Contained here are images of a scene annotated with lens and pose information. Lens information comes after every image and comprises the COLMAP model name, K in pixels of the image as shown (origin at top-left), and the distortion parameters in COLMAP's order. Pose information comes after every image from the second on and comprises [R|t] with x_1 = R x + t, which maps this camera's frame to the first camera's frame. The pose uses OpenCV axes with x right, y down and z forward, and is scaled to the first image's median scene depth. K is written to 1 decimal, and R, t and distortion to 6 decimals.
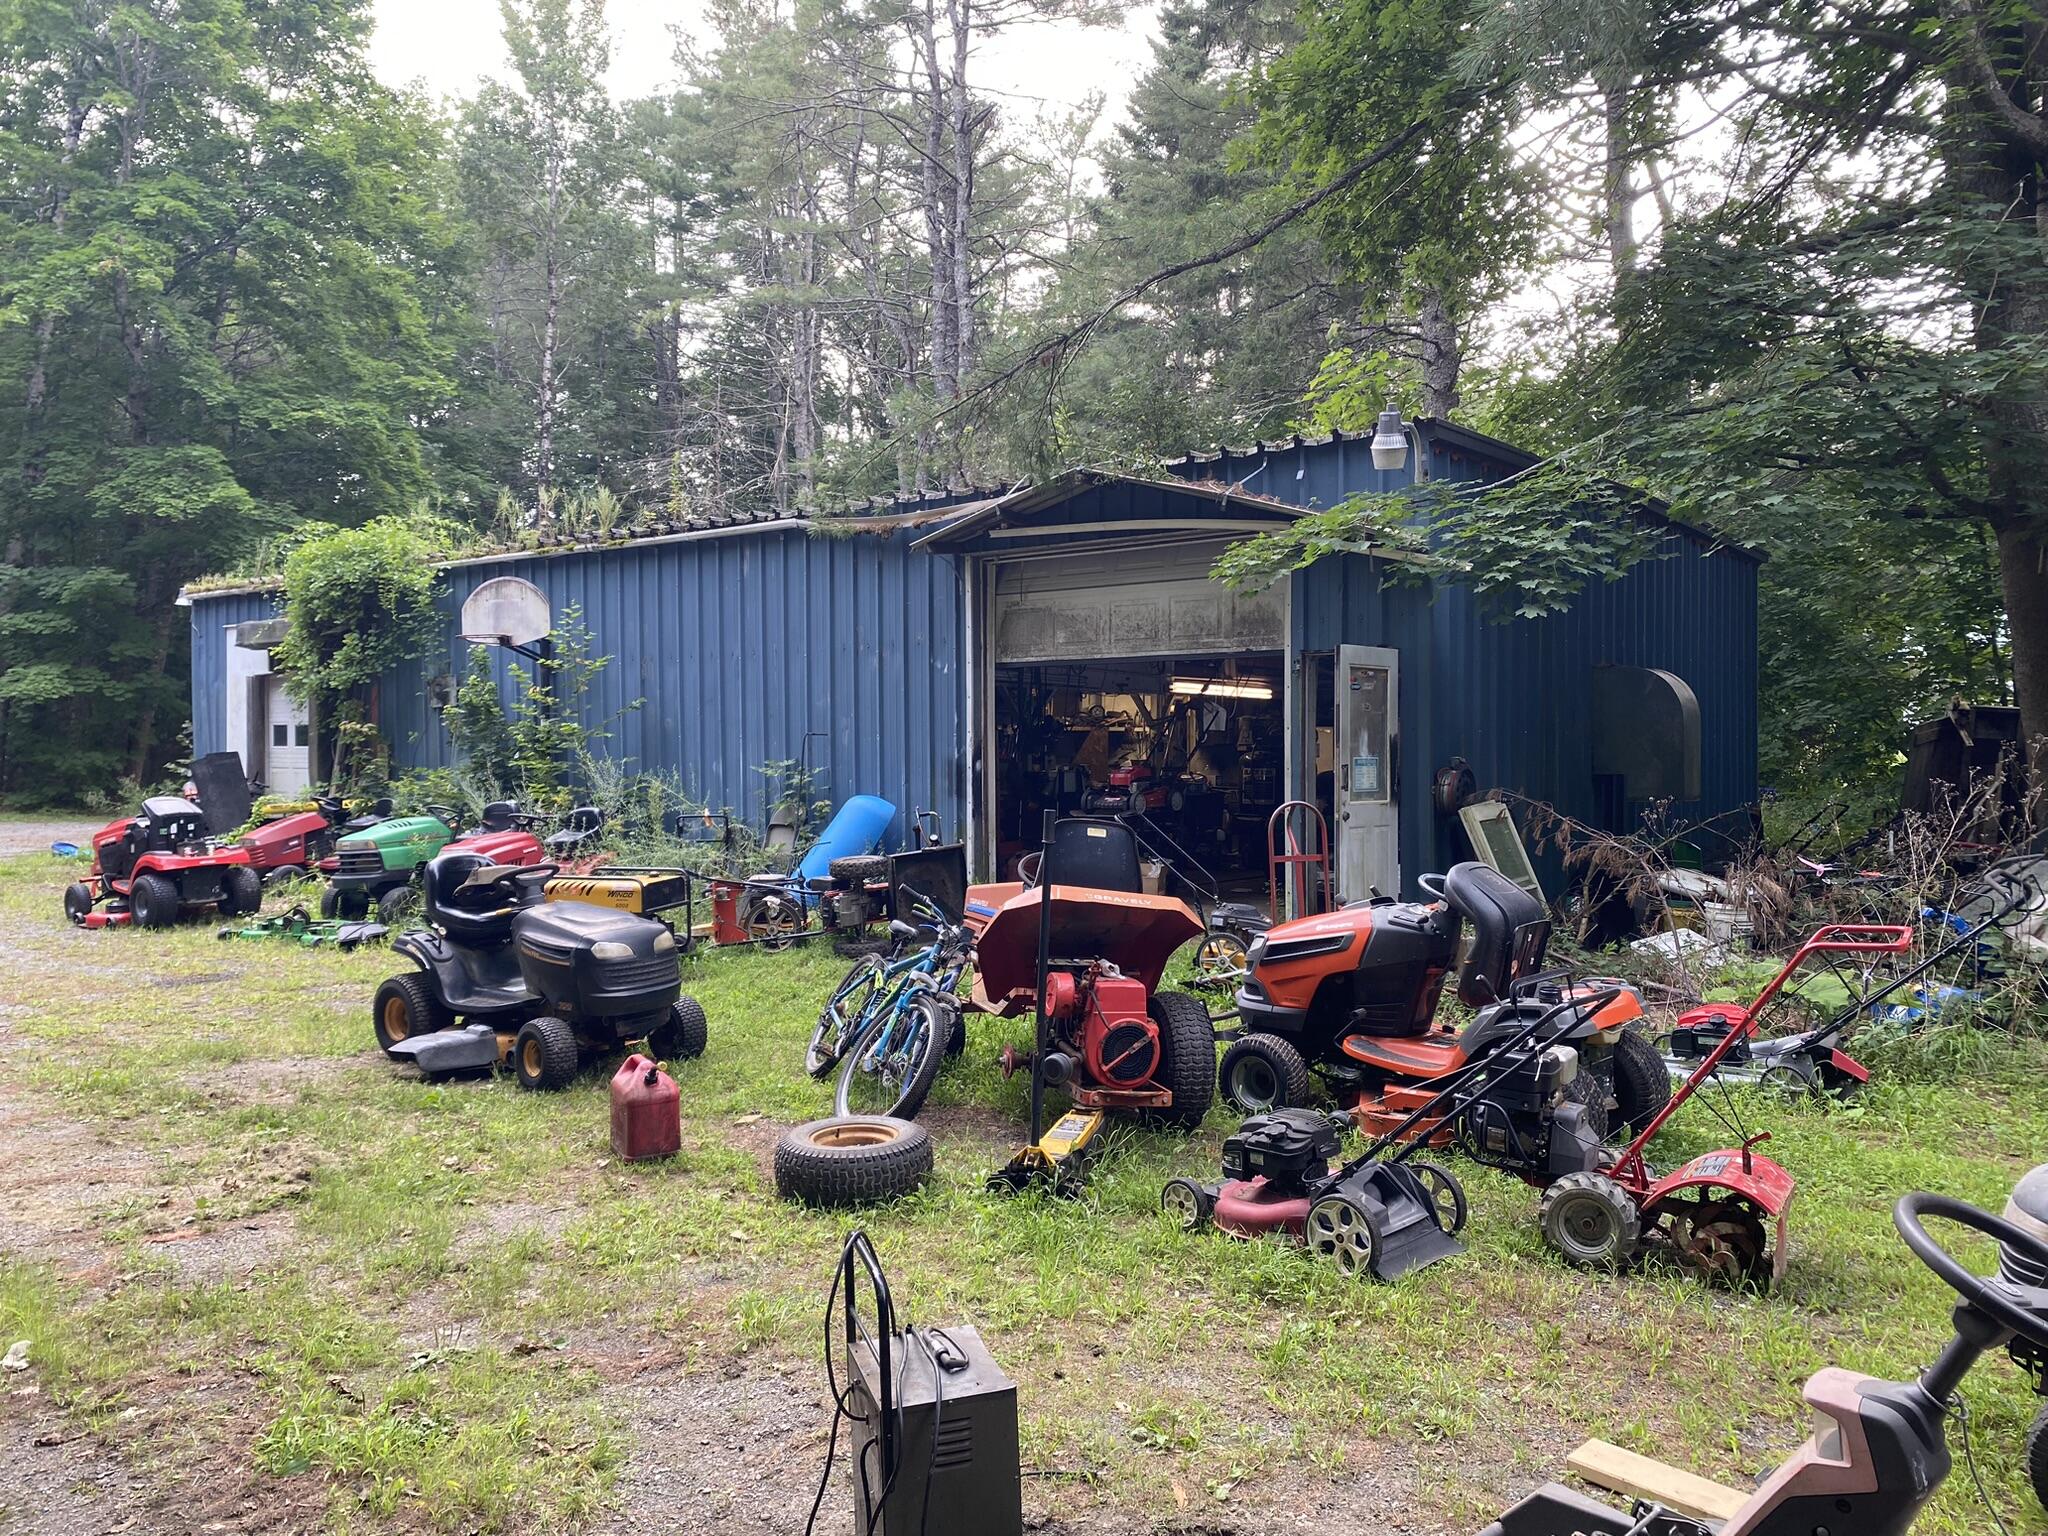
lens RADIAL K [[1571.7, 0, 1041.0], [0, 1571.7, 771.7], [0, 0, 1]] dist [0.034439, -0.036181]
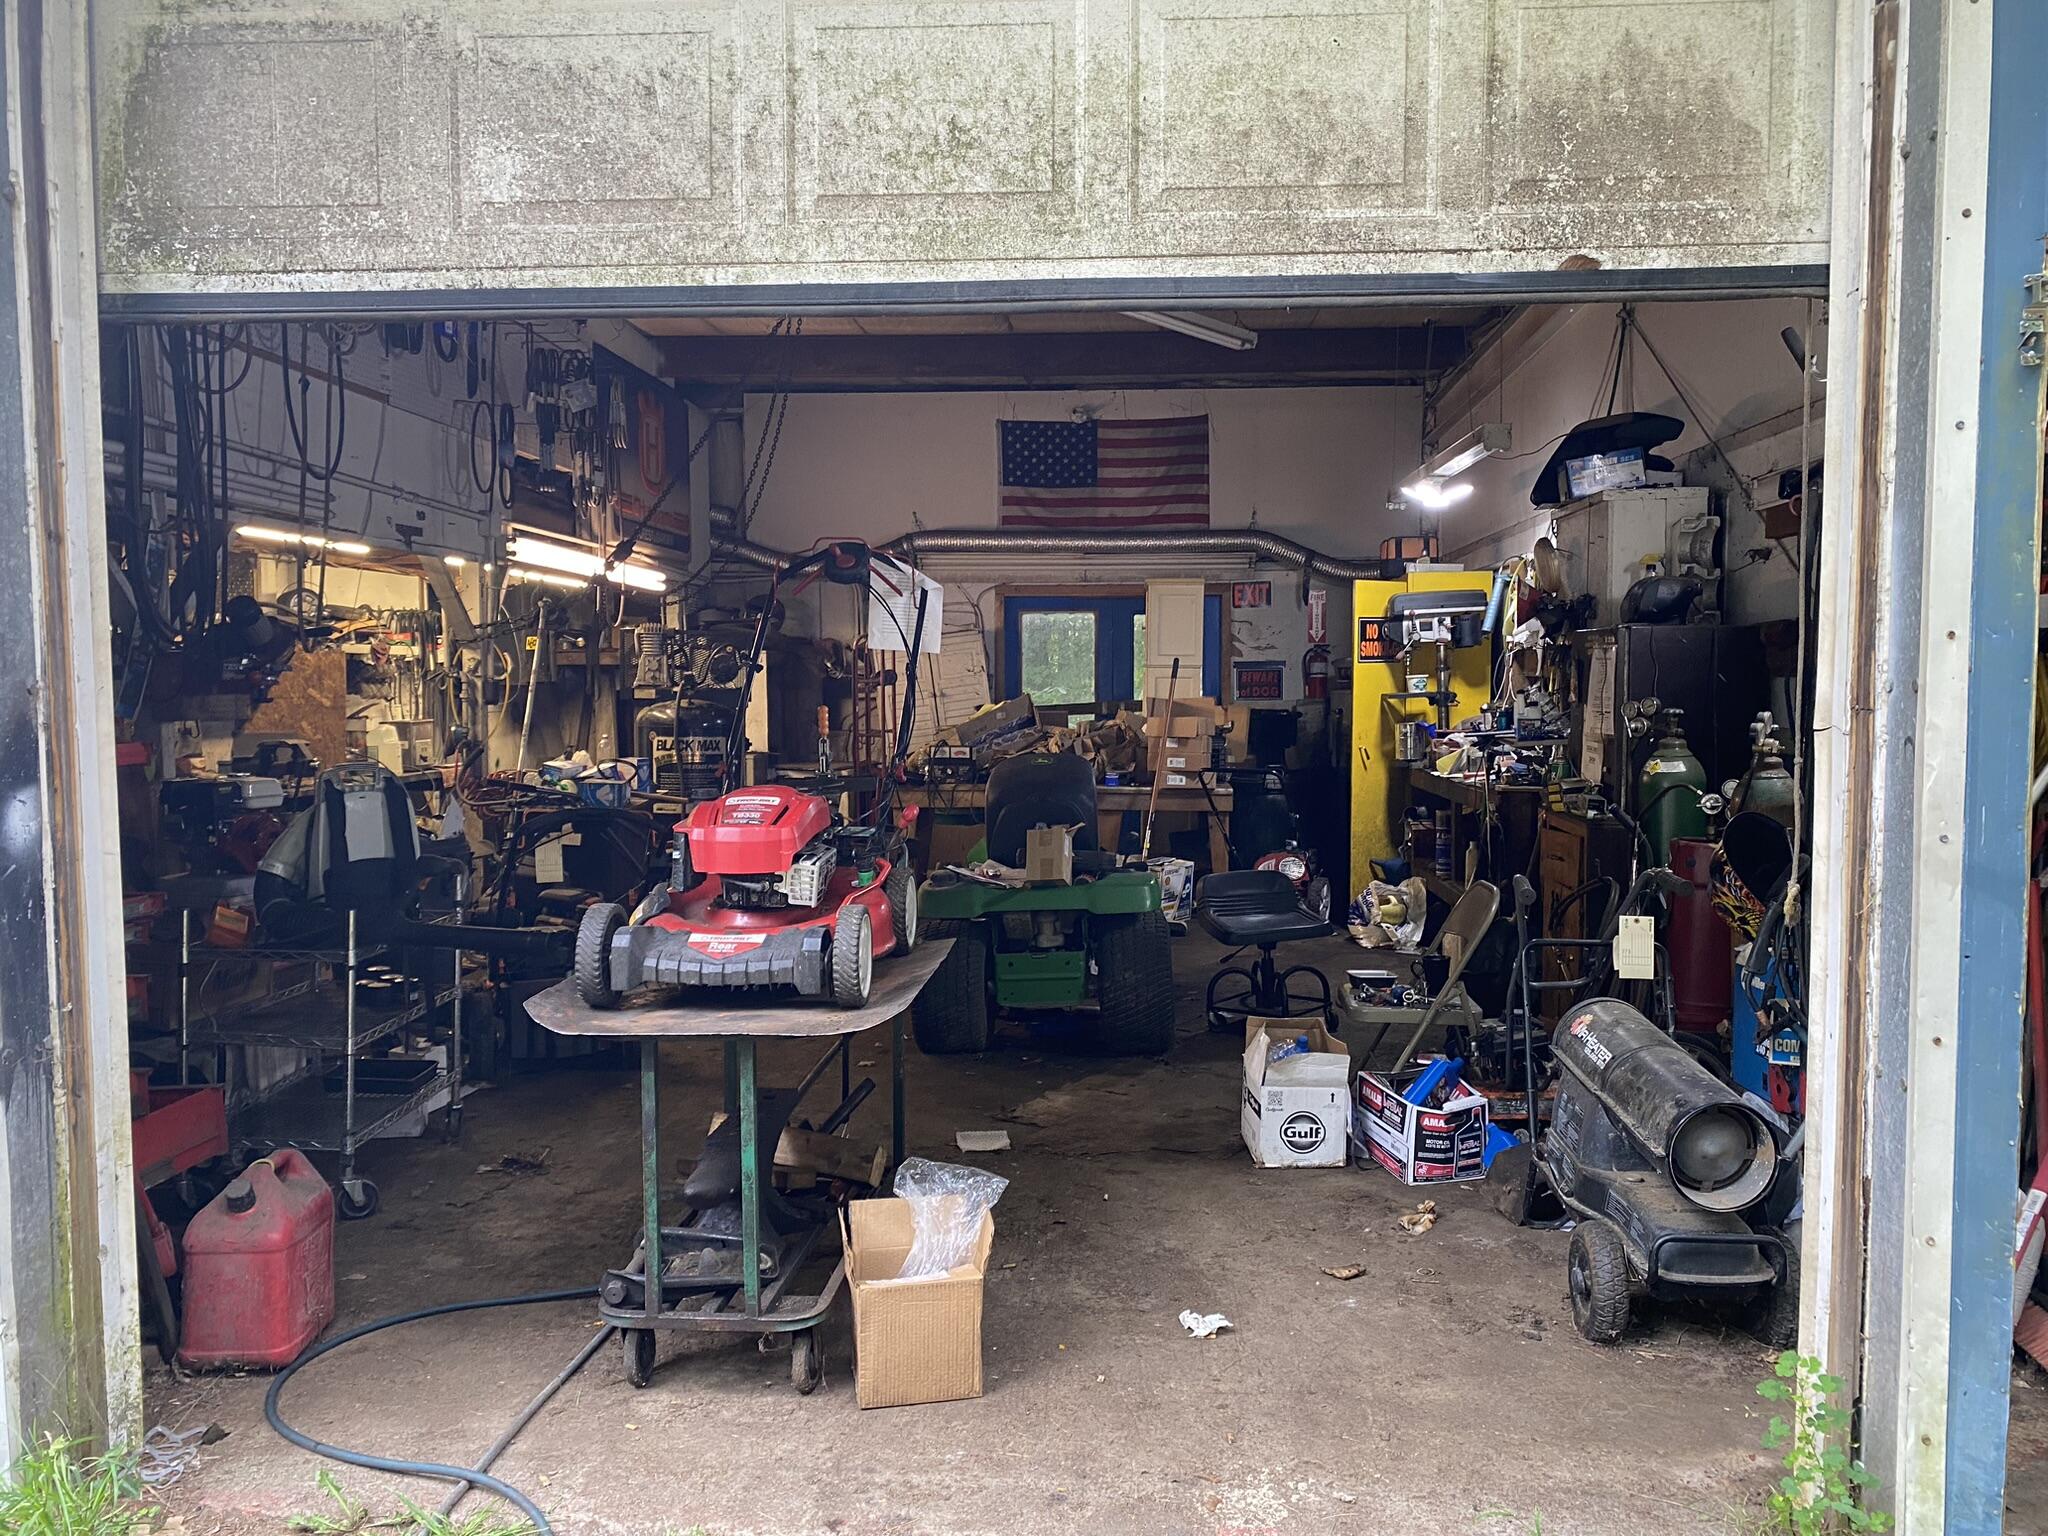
lens RADIAL K [[1571.7, 0, 1041.0], [0, 1571.7, 771.7], [0, 0, 1]] dist [0.034439, -0.036181]
pose [[0.831818, -0.028827, 0.554299, -0.044780], [0.005570, 0.999034, 0.043597, -0.017701], [-0.555020, -0.033177, 0.831175, 0.801741]]
